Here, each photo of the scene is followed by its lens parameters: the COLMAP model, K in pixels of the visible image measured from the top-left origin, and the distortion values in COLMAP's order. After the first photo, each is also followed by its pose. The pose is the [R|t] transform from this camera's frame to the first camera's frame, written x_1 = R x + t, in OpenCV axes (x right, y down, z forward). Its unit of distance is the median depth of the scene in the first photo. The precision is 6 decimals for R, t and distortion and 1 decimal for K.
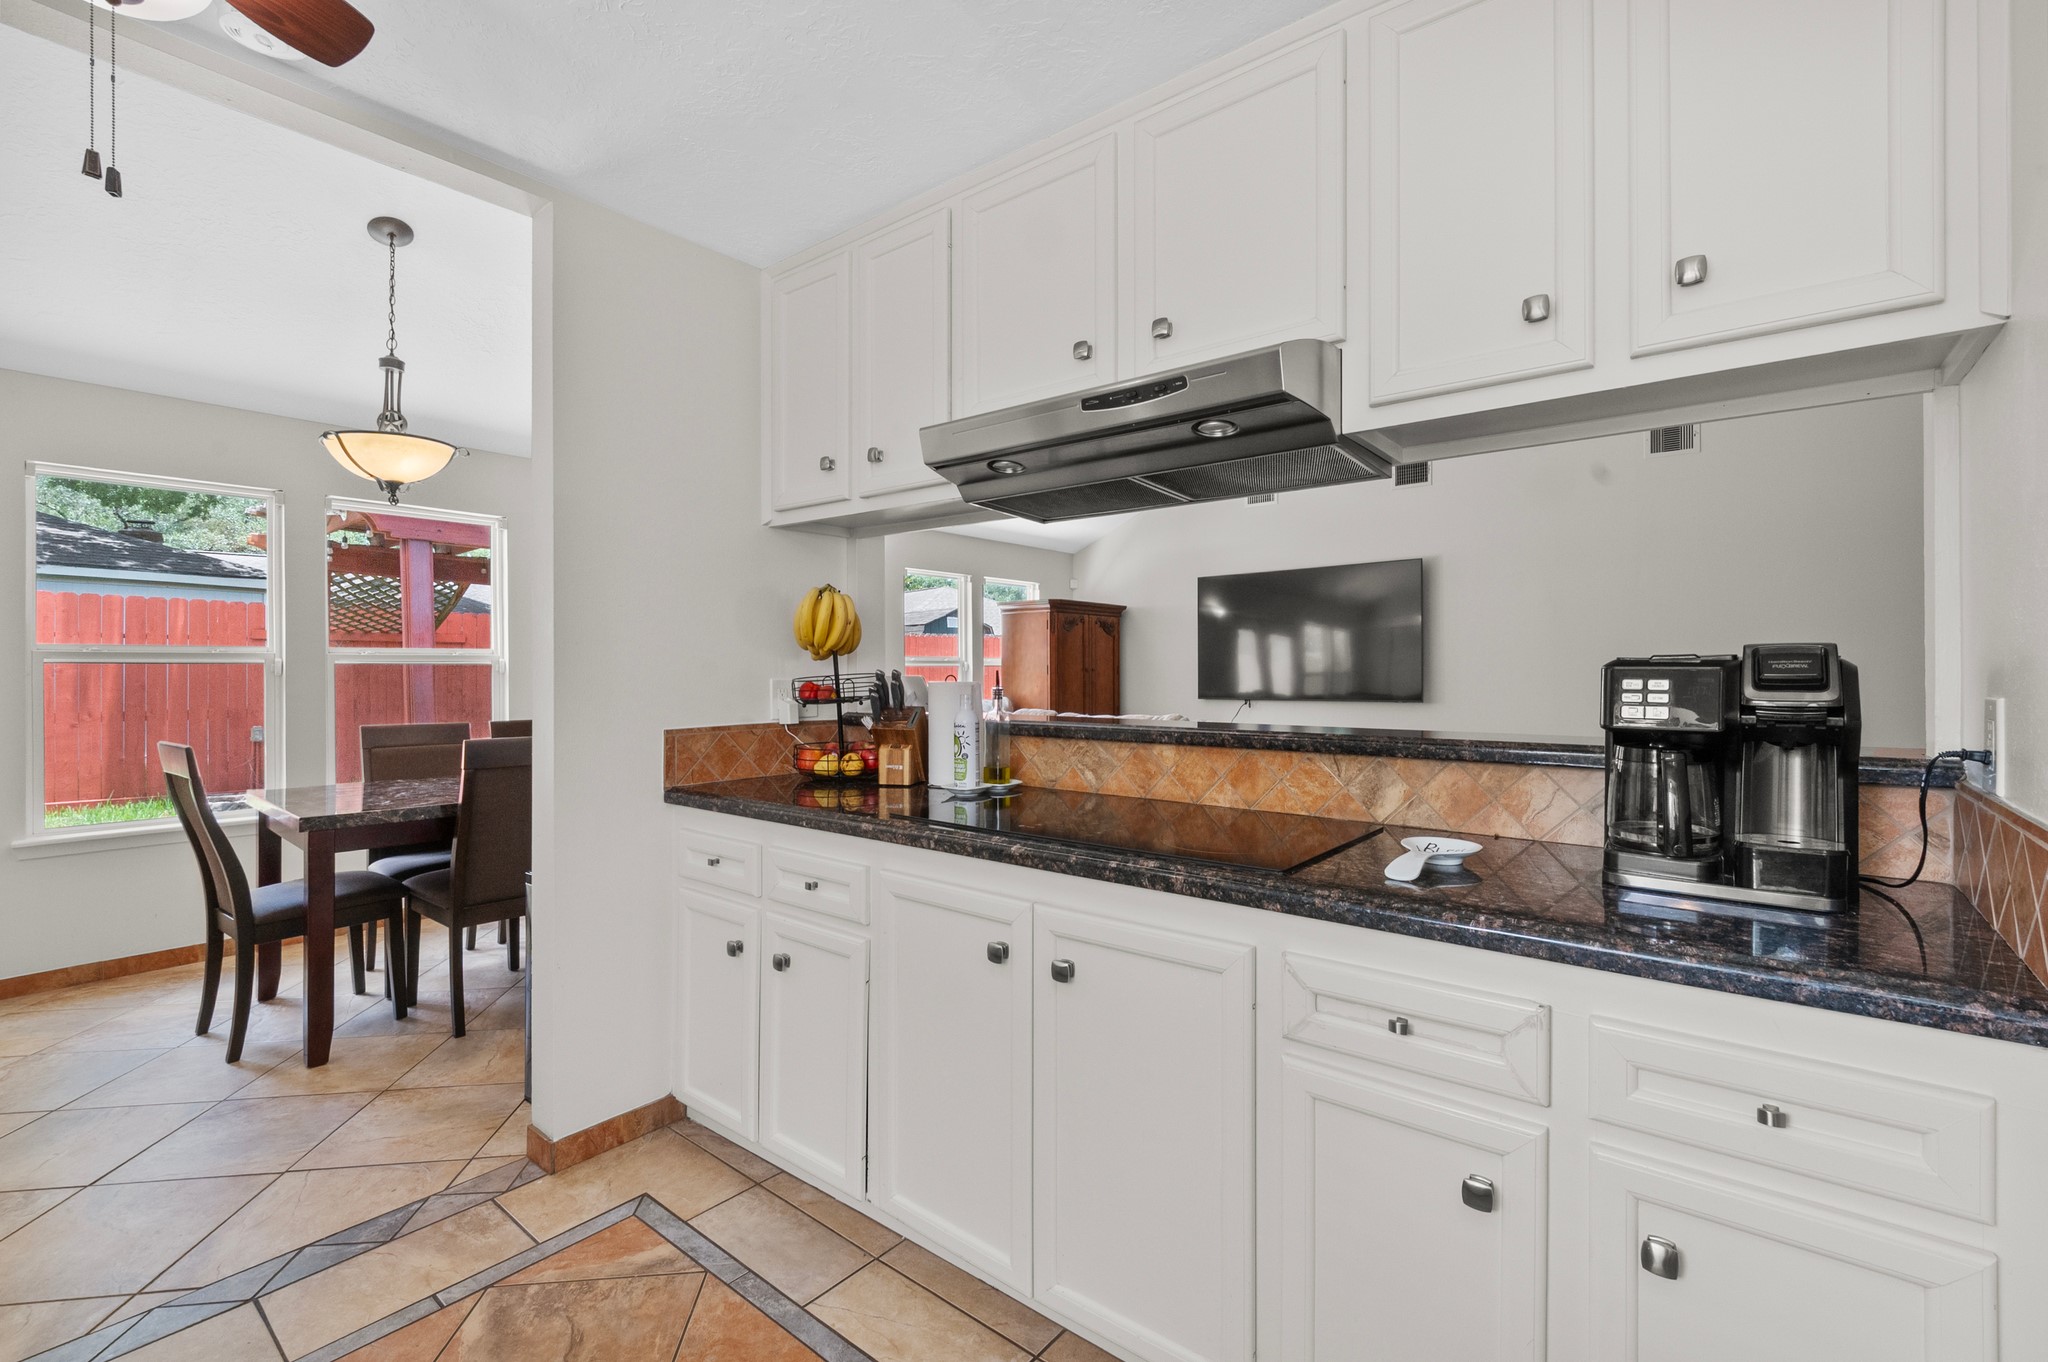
lens RADIAL K [[888.3, 0, 1024.3], [0, 888.3, 663.7], [0, 0, 1]] dist [-0.000774, -0.001436]
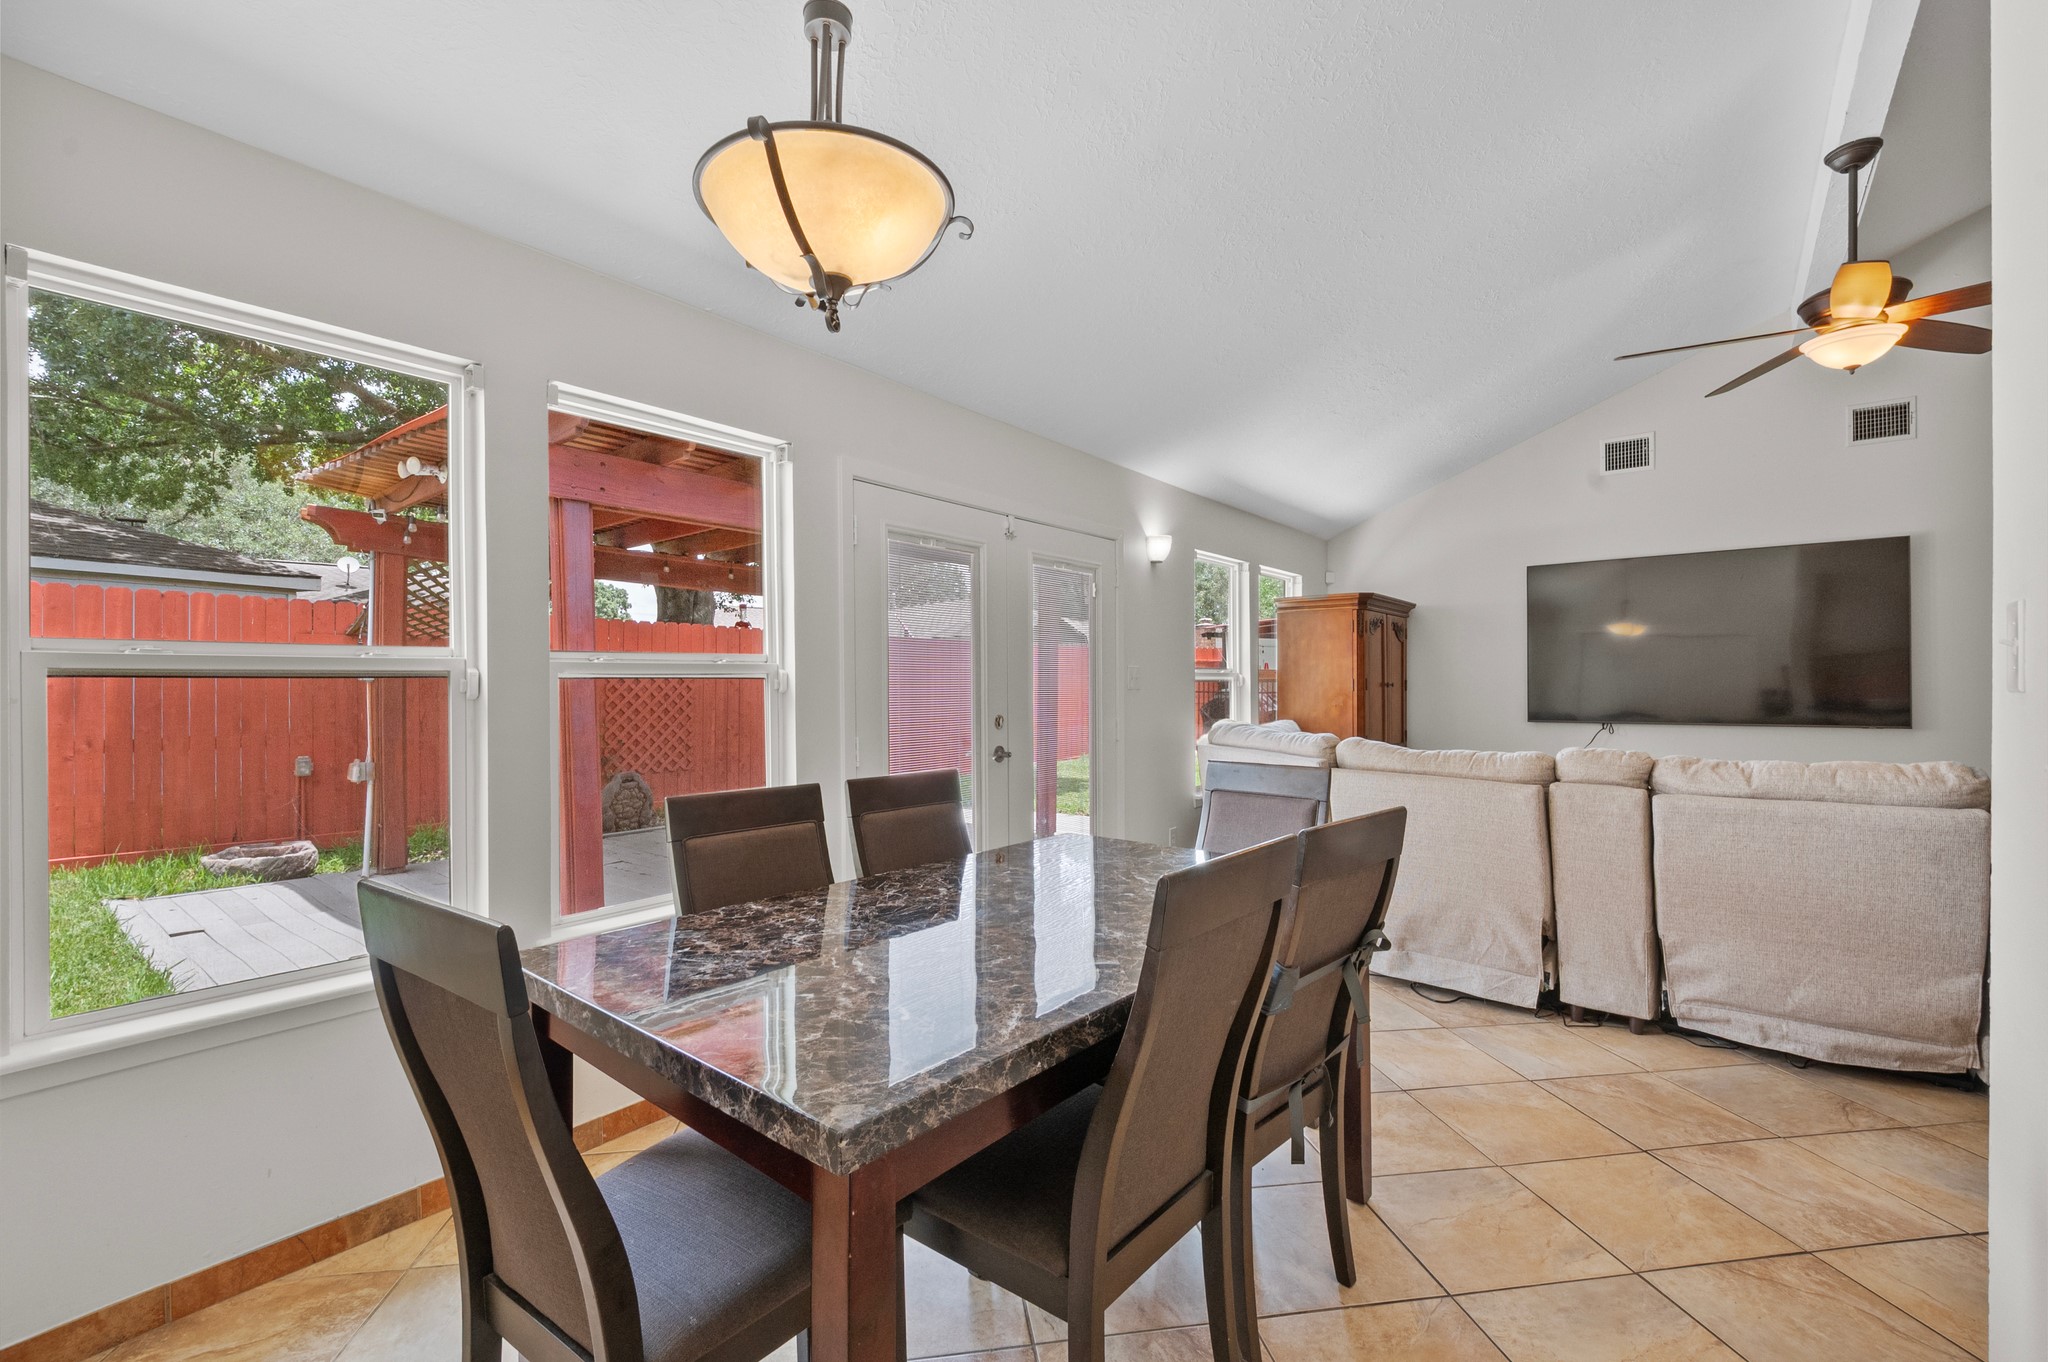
lens RADIAL K [[888.3, 0, 1036.9], [0, 888.3, 686.2], [0, 0, 1]] dist [-0.000774, -0.001436]
pose [[0.999834, -0.001381, 0.018141, -0.552770], [0.001156, 0.999923, 0.012391, -0.002773], [-0.018157, -0.012368, 0.999759, 0.490781]]
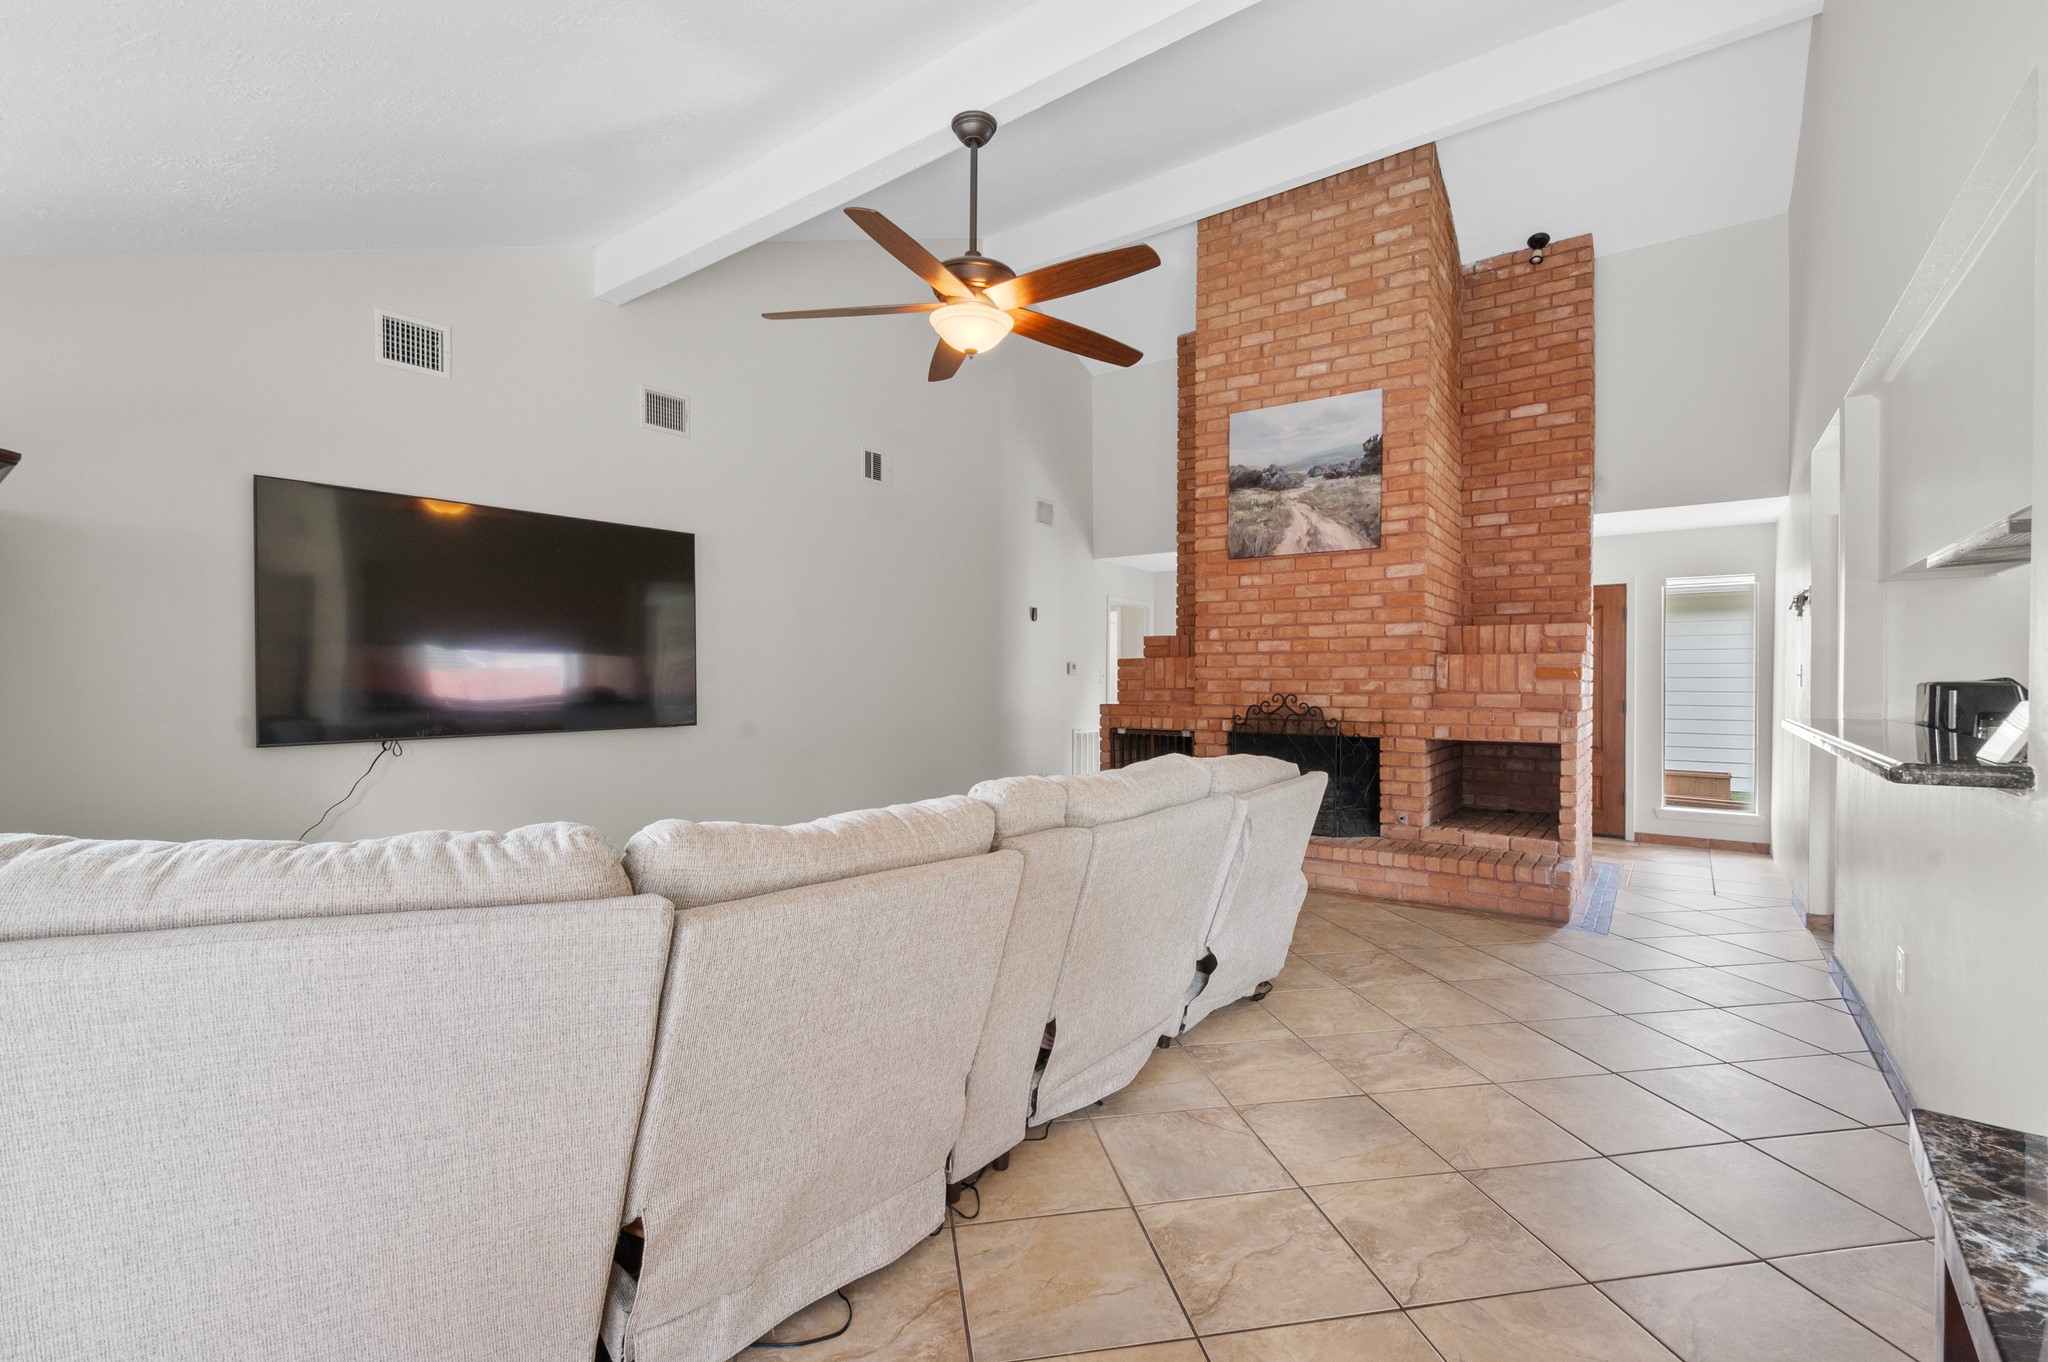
lens RADIAL K [[888.3, 0, 1018.1], [0, 888.3, 682.8], [0, 0, 1]] dist [-0.000774, -0.001436]
pose [[-0.029818, -0.004718, 0.999544, -0.574591], [-0.009607, 0.999944, 0.004433, 0.003470], [-0.999509, -0.009471, -0.029862, 1.349787]]
